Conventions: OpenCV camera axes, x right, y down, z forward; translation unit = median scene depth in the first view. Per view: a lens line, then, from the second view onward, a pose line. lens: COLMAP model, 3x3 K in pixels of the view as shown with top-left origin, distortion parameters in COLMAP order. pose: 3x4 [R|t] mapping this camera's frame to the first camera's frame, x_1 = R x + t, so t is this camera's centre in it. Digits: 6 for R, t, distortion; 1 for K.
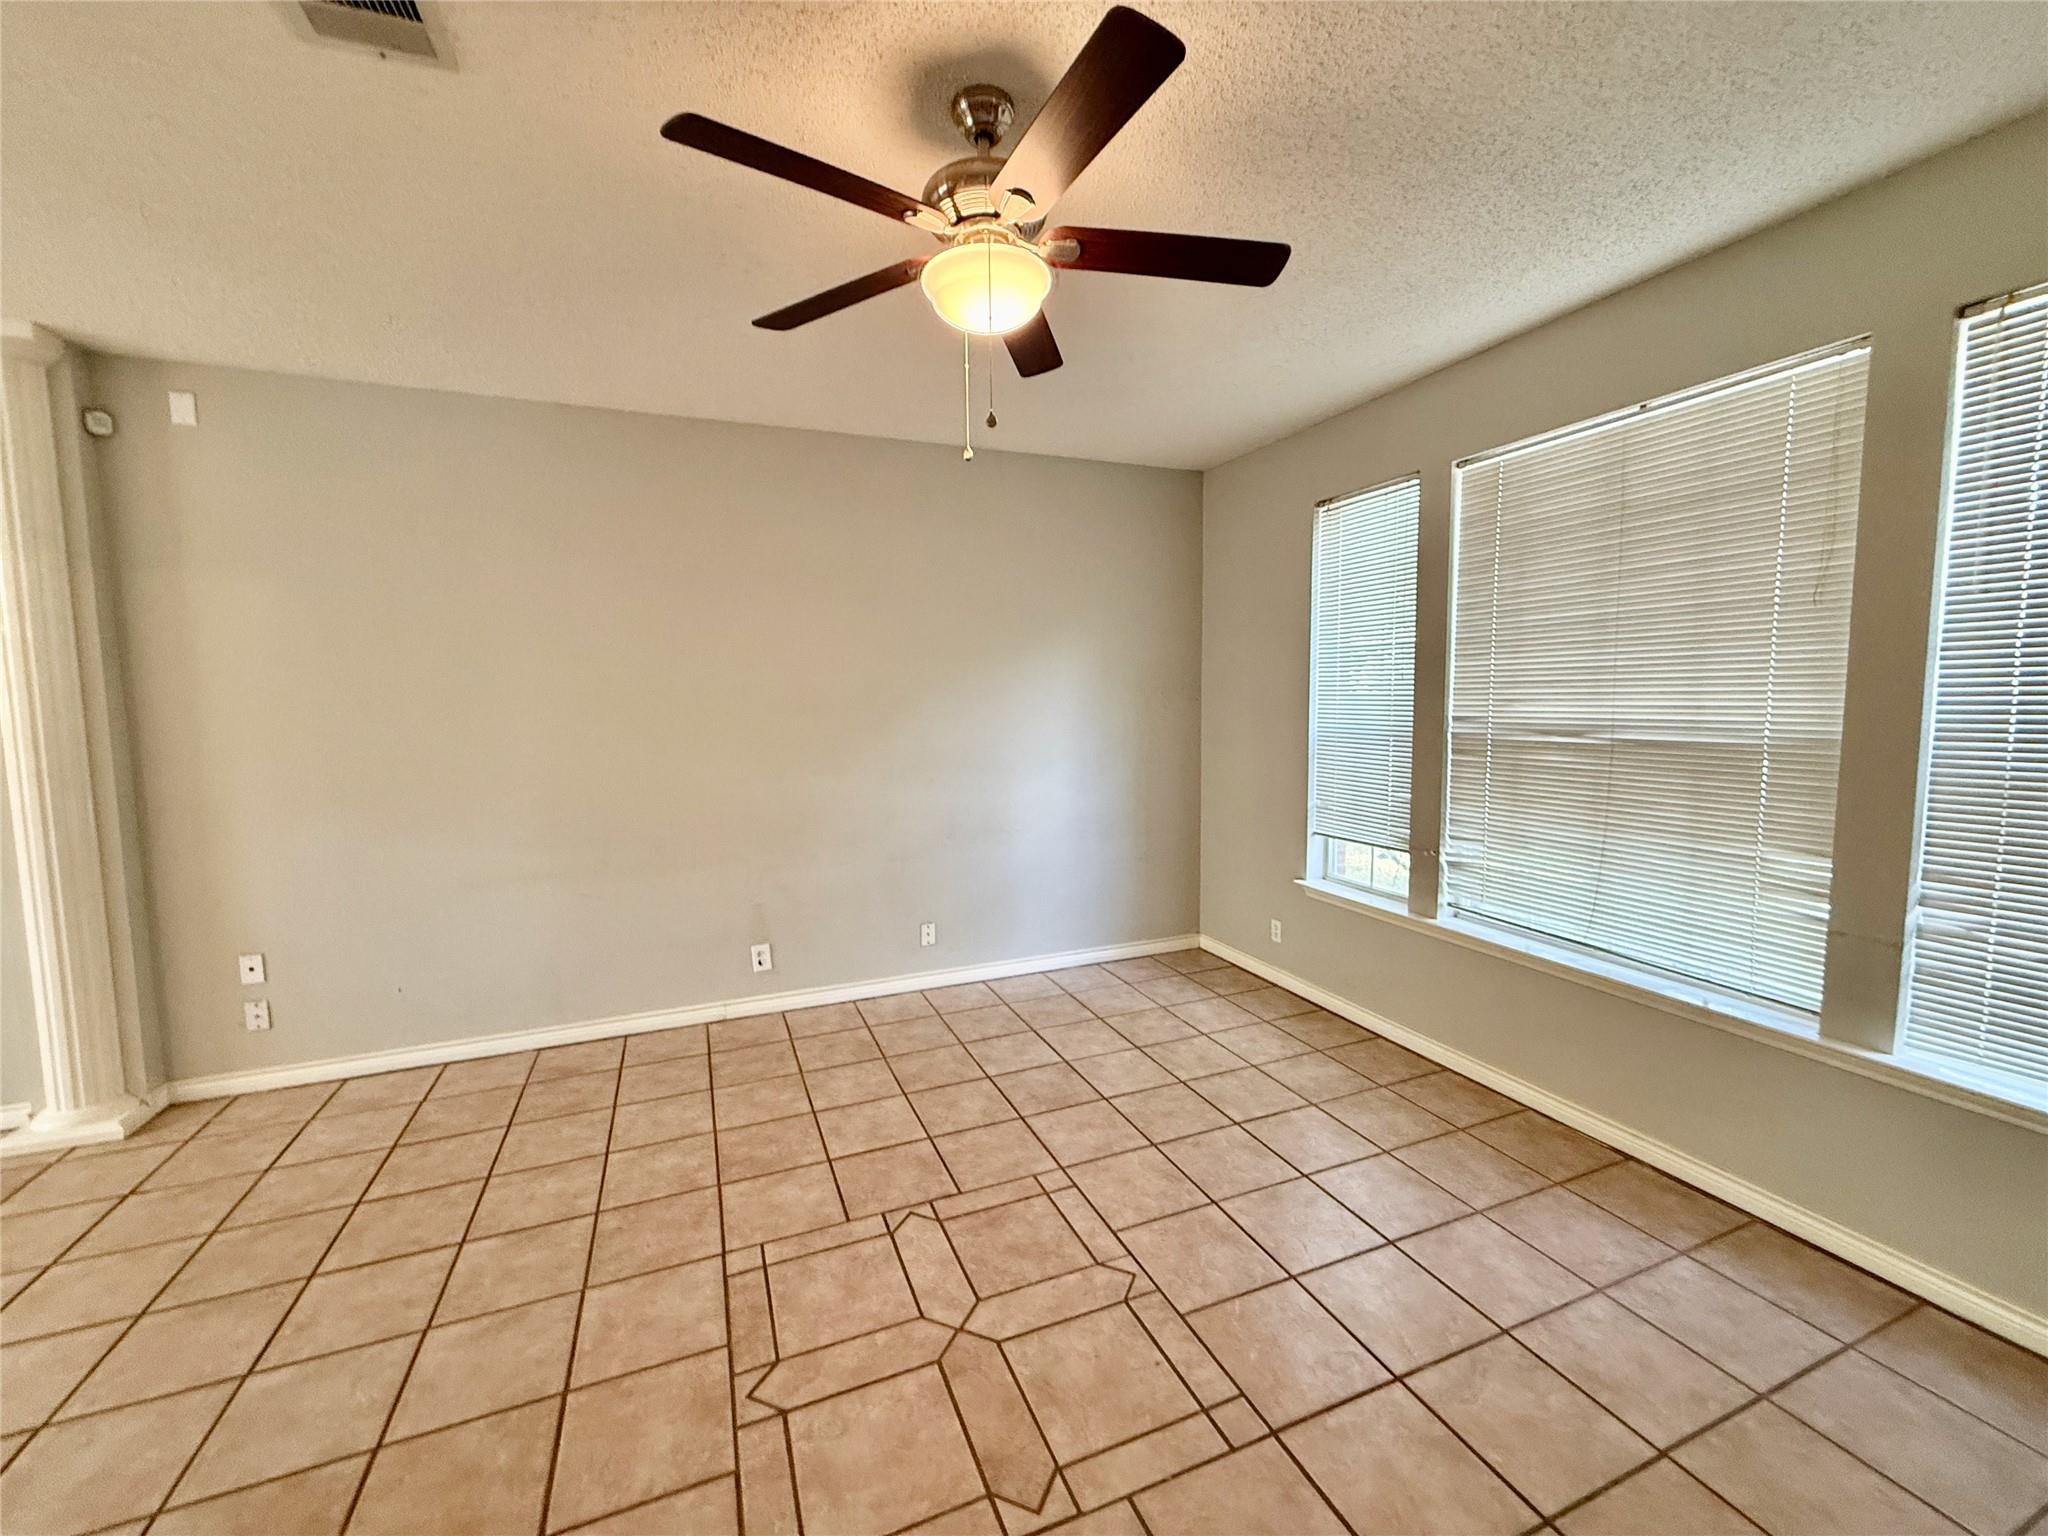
lens RADIAL K [[823.8, 0, 1026.4], [0, 823.8, 769.5], [0, 0, 1]] dist [-0.000687, -0.000185]
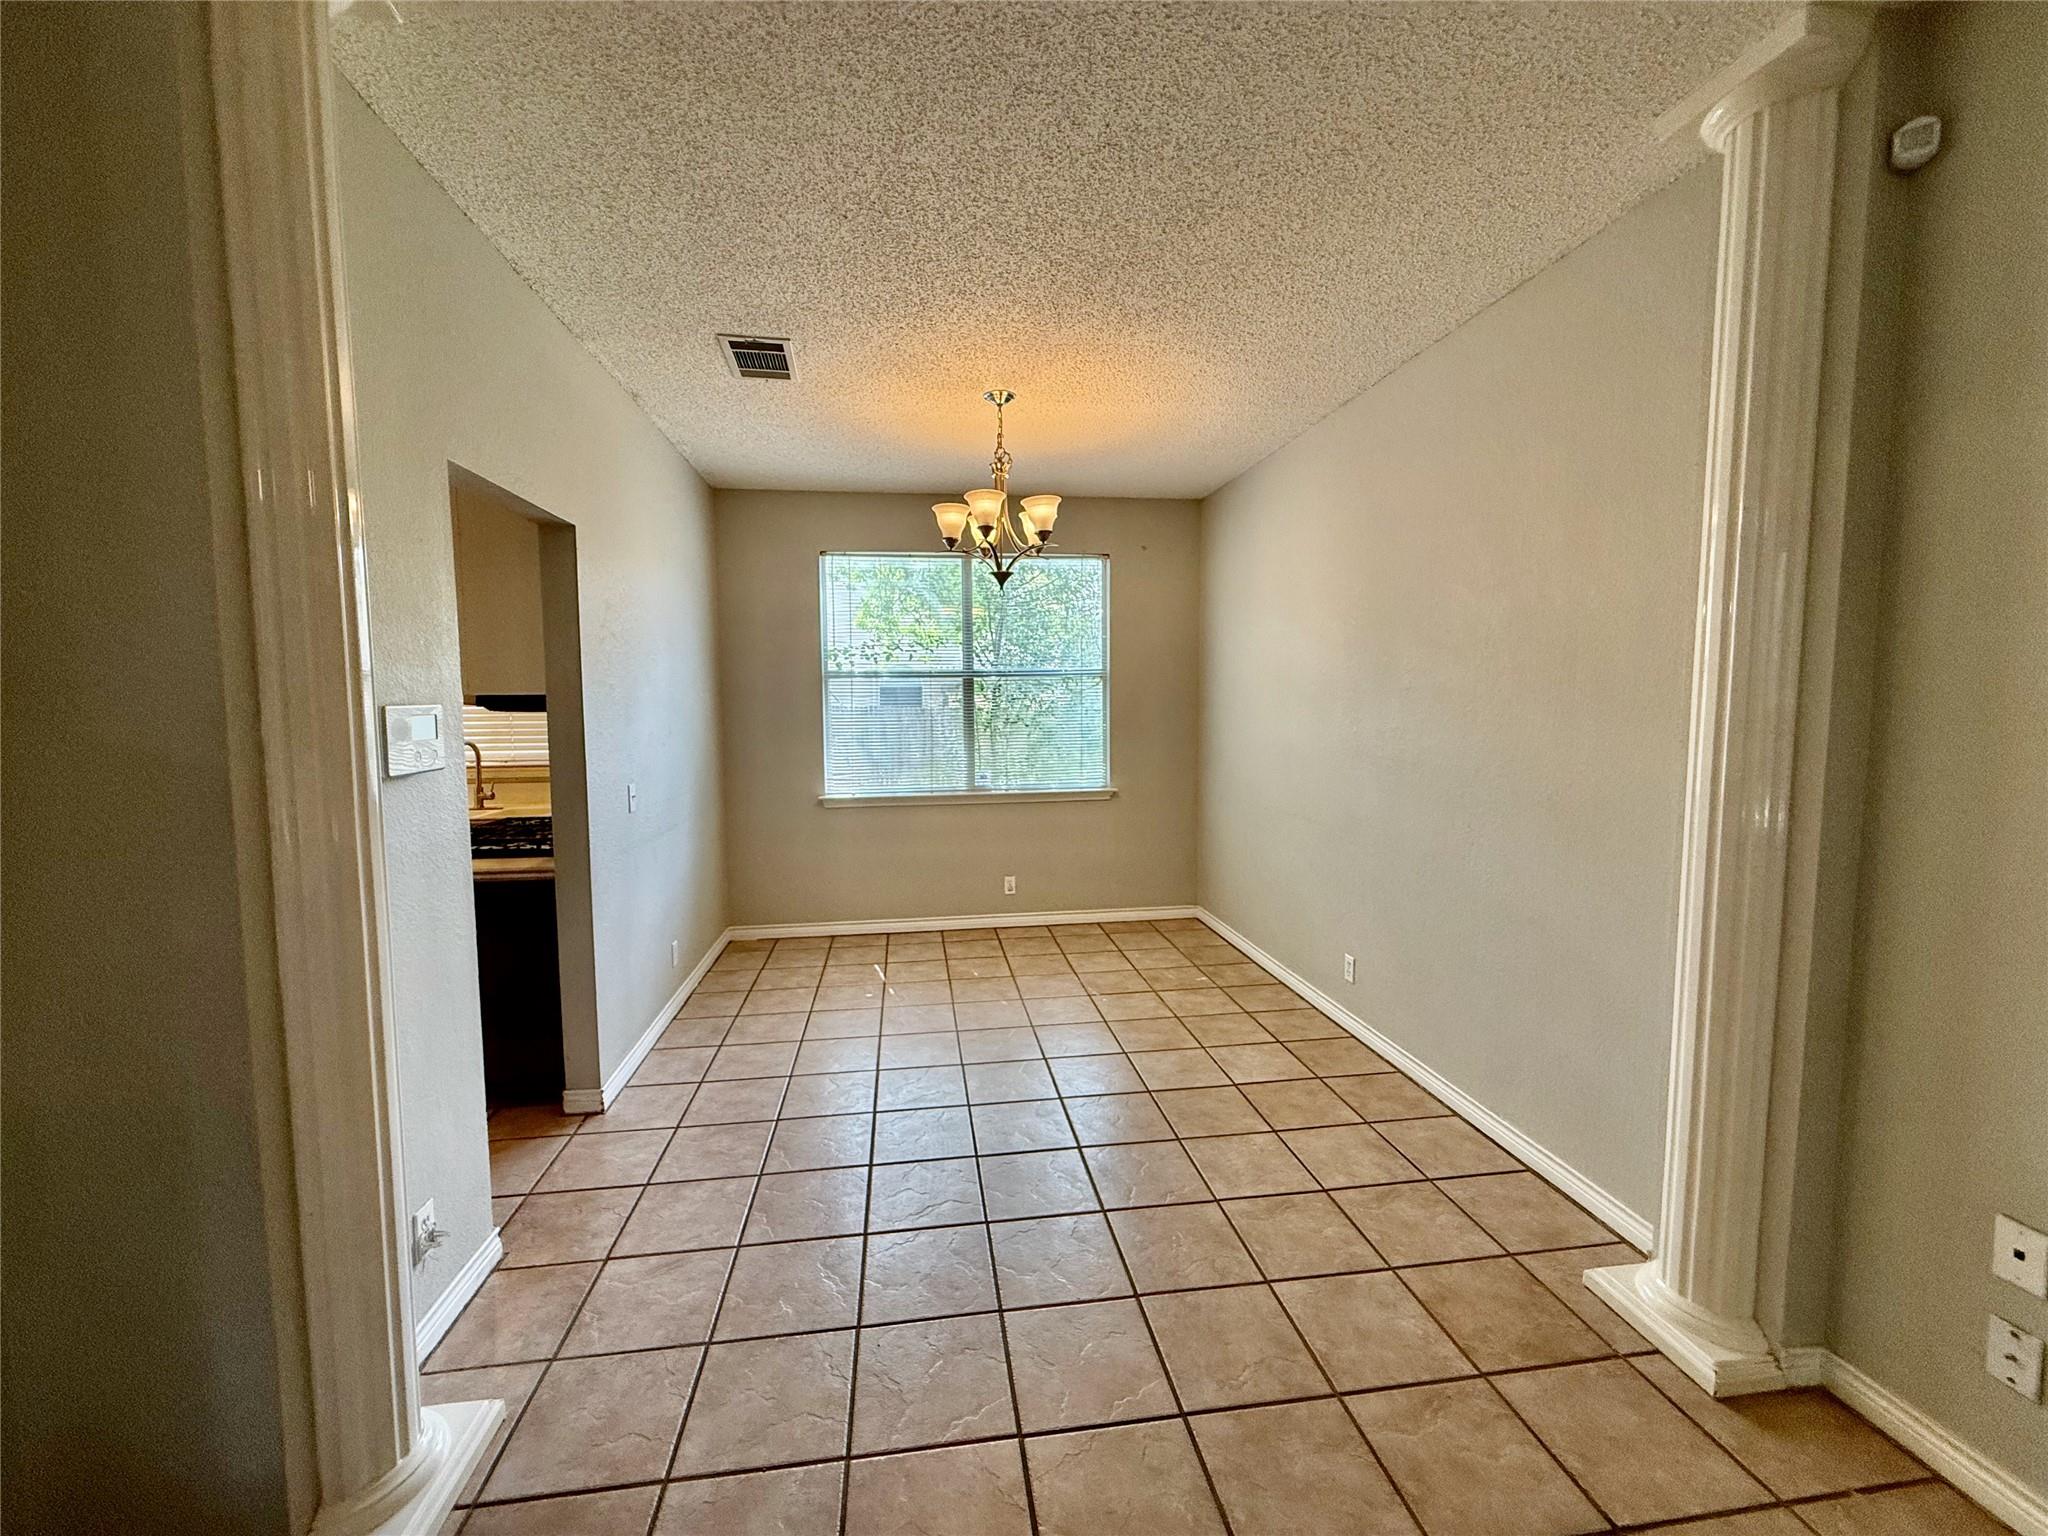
lens RADIAL K [[823.8, 0, 1019.7], [0, 823.8, 763.2], [0, 0, 1]] dist [-0.000687, -0.000185]
pose [[-0.254337, 0.089646, -0.962952, -0.418265], [-0.079064, 0.990434, 0.113087, -0.036677], [0.963878, 0.104898, -0.244816, 0.592979]]
